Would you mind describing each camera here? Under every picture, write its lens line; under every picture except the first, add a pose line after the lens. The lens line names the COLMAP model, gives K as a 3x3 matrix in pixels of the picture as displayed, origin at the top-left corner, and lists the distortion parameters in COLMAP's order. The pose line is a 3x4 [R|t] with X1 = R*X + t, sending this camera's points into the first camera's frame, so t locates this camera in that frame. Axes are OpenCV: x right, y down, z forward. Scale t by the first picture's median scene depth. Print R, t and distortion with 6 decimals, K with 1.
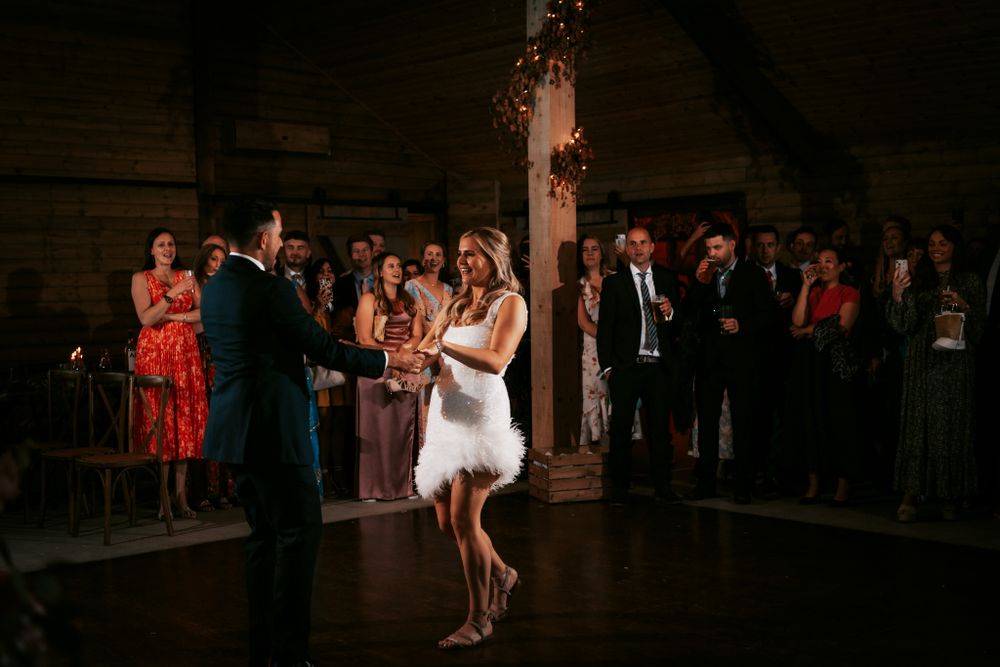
lens RADIAL K [[1290.0, 0, 466.3], [0, 1290.0, 347.0], [0, 0, 1]] dist [-0.003052, -0.005050]
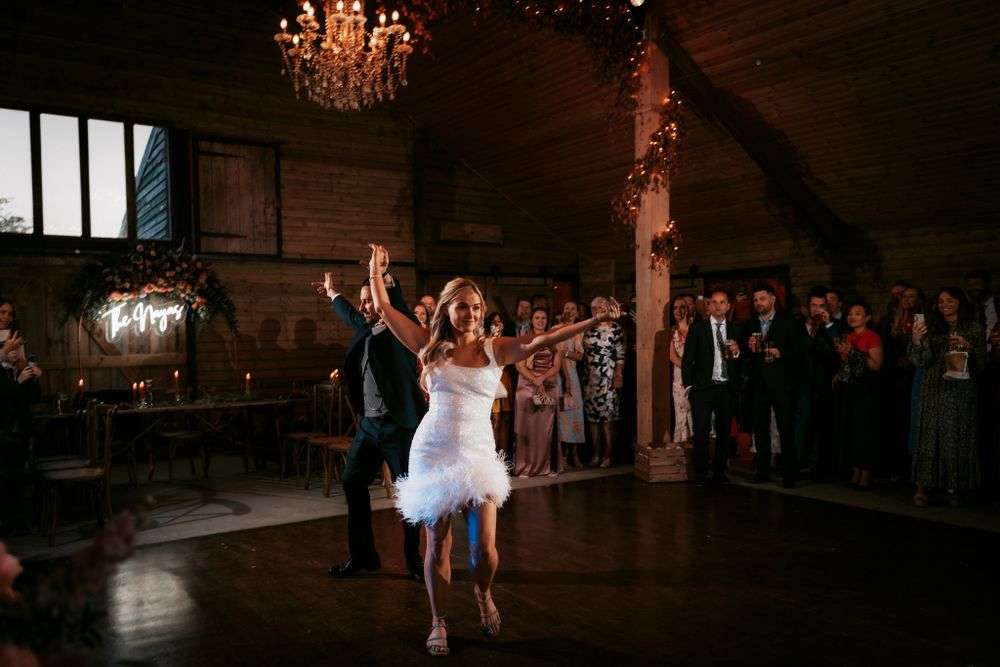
lens RADIAL K [[813.7, 0, 468.3], [0, 813.7, 352.8], [0, 0, 1]] dist [0.005187, -0.007009]
pose [[0.988833, 0.006947, -0.148869, -0.001166], [-0.009610, 0.999806, -0.017181, -0.004986], [0.148721, 0.018420, 0.988708, 0.070648]]
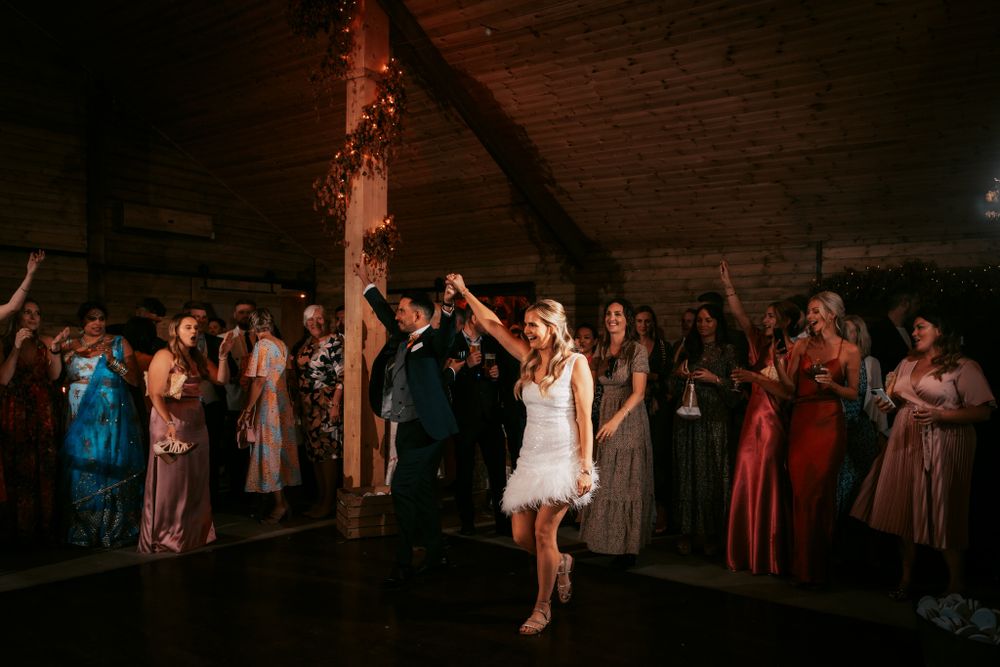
lens RADIAL K [[811.5, 0, 550.0], [0, 811.5, 372.8], [0, 0, 1]] dist [0.007852, 0.000246]
pose [[0.977965, 0.025468, 0.207210, 0.080401], [-0.021371, 0.999530, -0.021988, -0.012451], [-0.207673, 0.017075, 0.978049, 0.242705]]
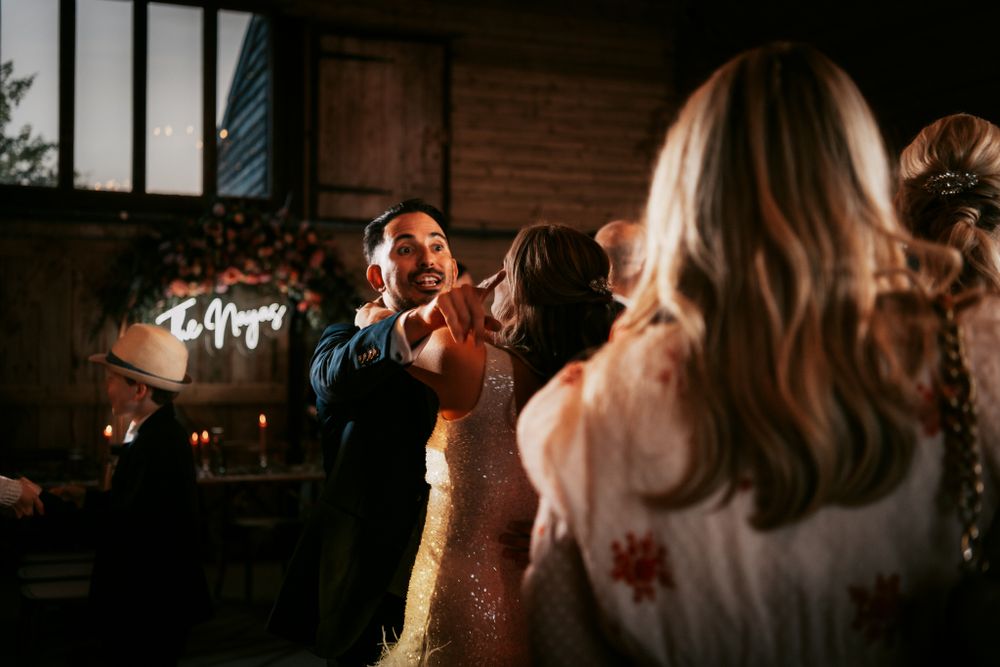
lens RADIAL K [[1322.6, 0, 500.0], [0, 1322.6, 333.5], [0, 0, 1]] dist [0.002755, 0.017564]
pose [[0.939725, 0.019733, -0.341361, -0.014975], [-0.041252, 0.997584, -0.055894, -0.008368], [0.339433, 0.066607, 0.938269, 0.152897]]
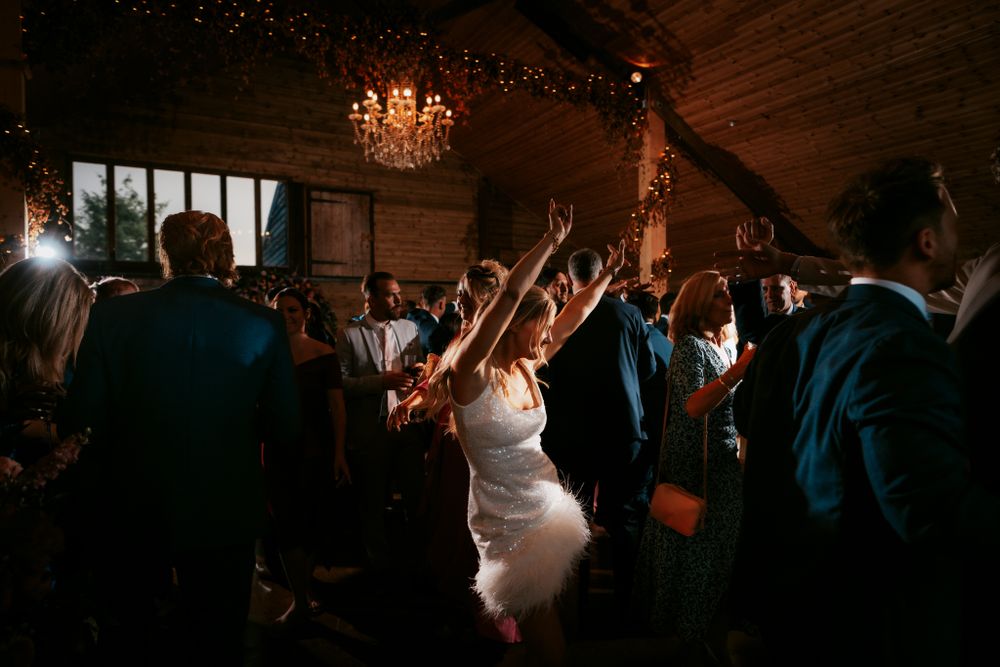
lens RADIAL K [[666.9, 0, 500.0], [0, 666.9, 333.5], [0, 0, 1]] dist [0.005124, -0.001846]
pose [[0.973992, 0.001990, -0.226575, 0.069757], [-0.013170, 0.998768, -0.047840, -0.002887], [0.226200, 0.049580, 0.972818, 0.038082]]
